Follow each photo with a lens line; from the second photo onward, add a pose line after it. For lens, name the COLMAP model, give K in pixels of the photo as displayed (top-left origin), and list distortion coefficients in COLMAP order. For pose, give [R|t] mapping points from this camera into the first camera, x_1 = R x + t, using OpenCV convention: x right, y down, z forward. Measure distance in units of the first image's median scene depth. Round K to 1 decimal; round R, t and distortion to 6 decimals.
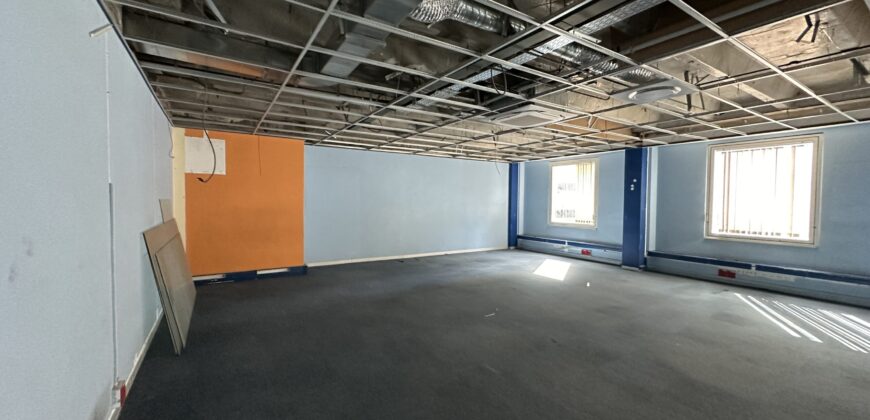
lens RADIAL K [[348.5, 0, 433.8], [0, 348.5, 208.4], [0, 0, 1]] dist [0.001632, 0.000072]
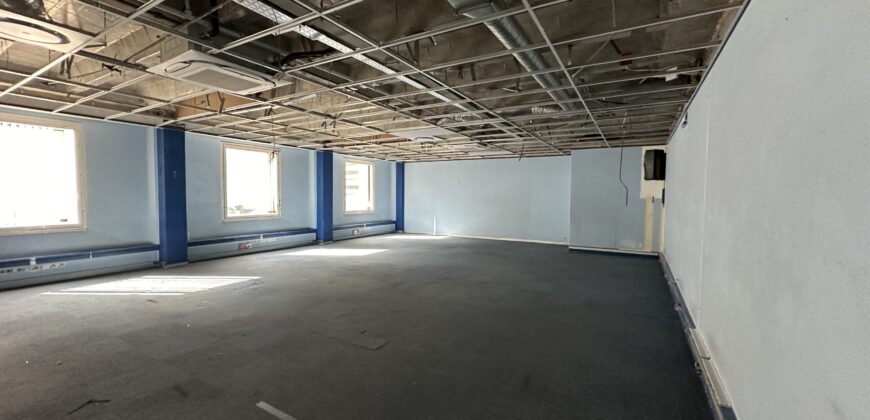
lens RADIAL K [[348.5, 0, 429.6], [0, 348.5, 212.6], [0, 0, 1]] dist [0.001632, 0.000072]
pose [[-0.449912, -0.063936, 0.890781, -0.547480], [0.004086, 0.997276, 0.073644, -0.025637], [-0.893063, 0.036773, -0.448425, 0.885627]]
